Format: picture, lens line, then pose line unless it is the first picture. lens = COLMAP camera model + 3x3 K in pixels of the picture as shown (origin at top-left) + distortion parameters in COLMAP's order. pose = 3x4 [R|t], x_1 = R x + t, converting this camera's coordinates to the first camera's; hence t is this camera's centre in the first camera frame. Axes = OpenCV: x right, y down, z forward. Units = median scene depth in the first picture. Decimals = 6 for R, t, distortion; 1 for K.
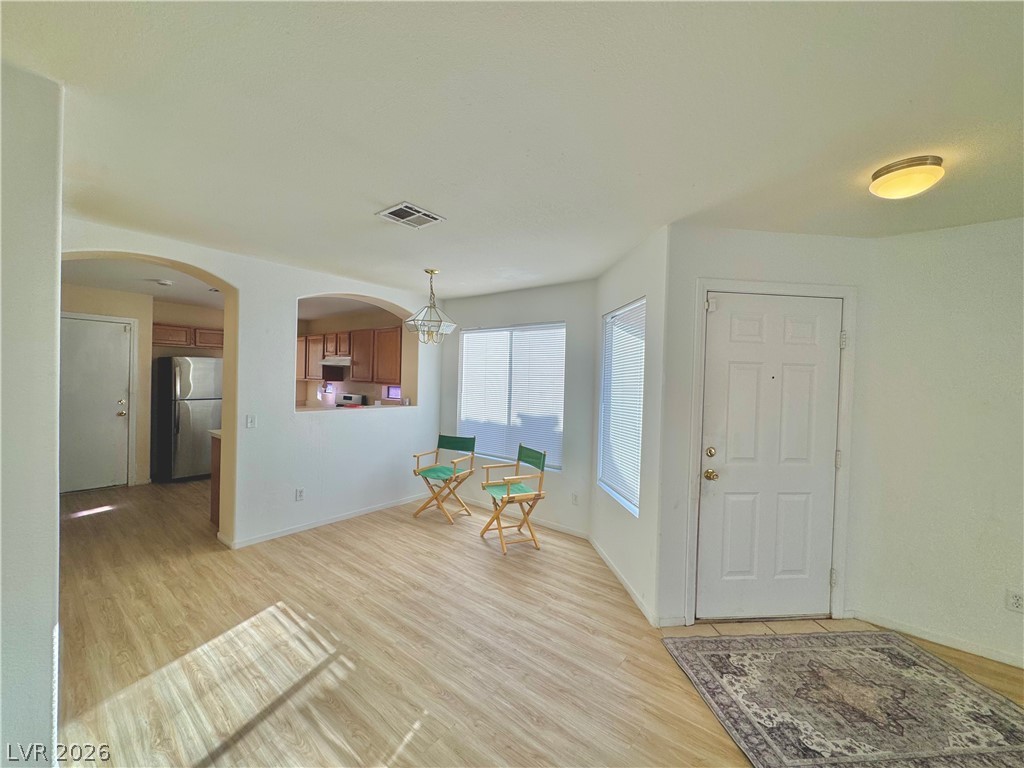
lens RADIAL K [[406.9, 0, 512.0], [0, 406.9, 384.0], [0, 0, 1]] dist [-0.002135, 0.000003]
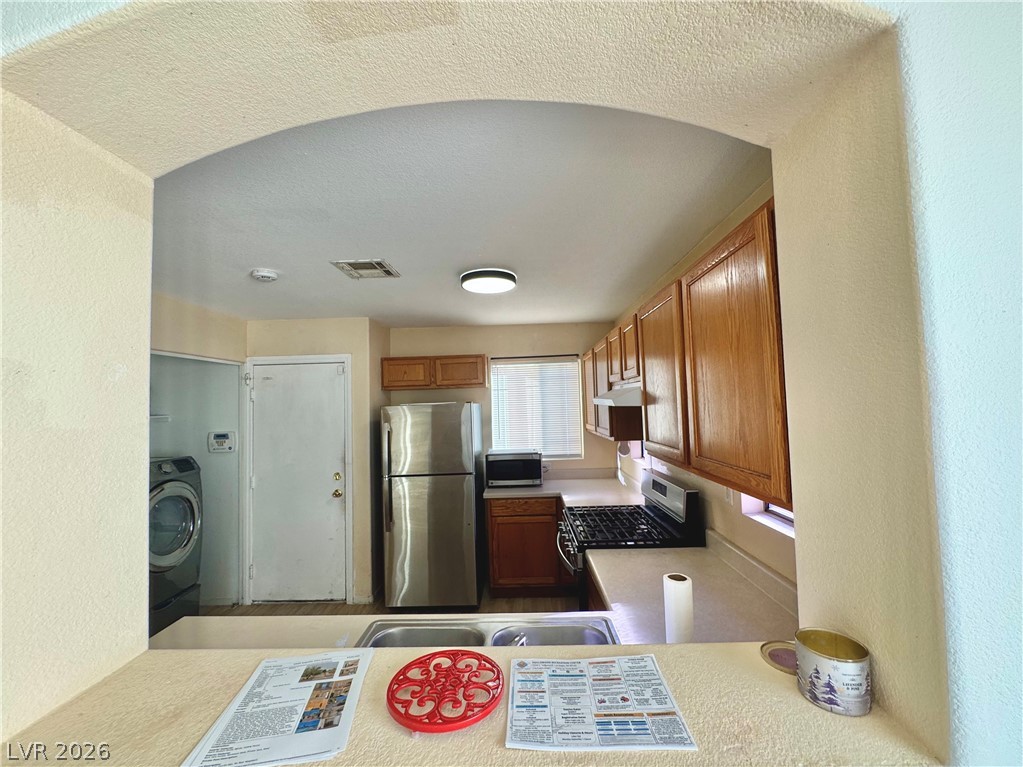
lens RADIAL K [[421.8, 0, 511.5], [0, 421.8, 383.5], [0, 0, 1]] dist [-0.011067, -0.000037]
pose [[0.599972, -0.085756, -0.795411, -0.319026], [0.034388, 0.996084, -0.081452, -0.070601], [0.799281, 0.021516, 0.600572, 1.266976]]
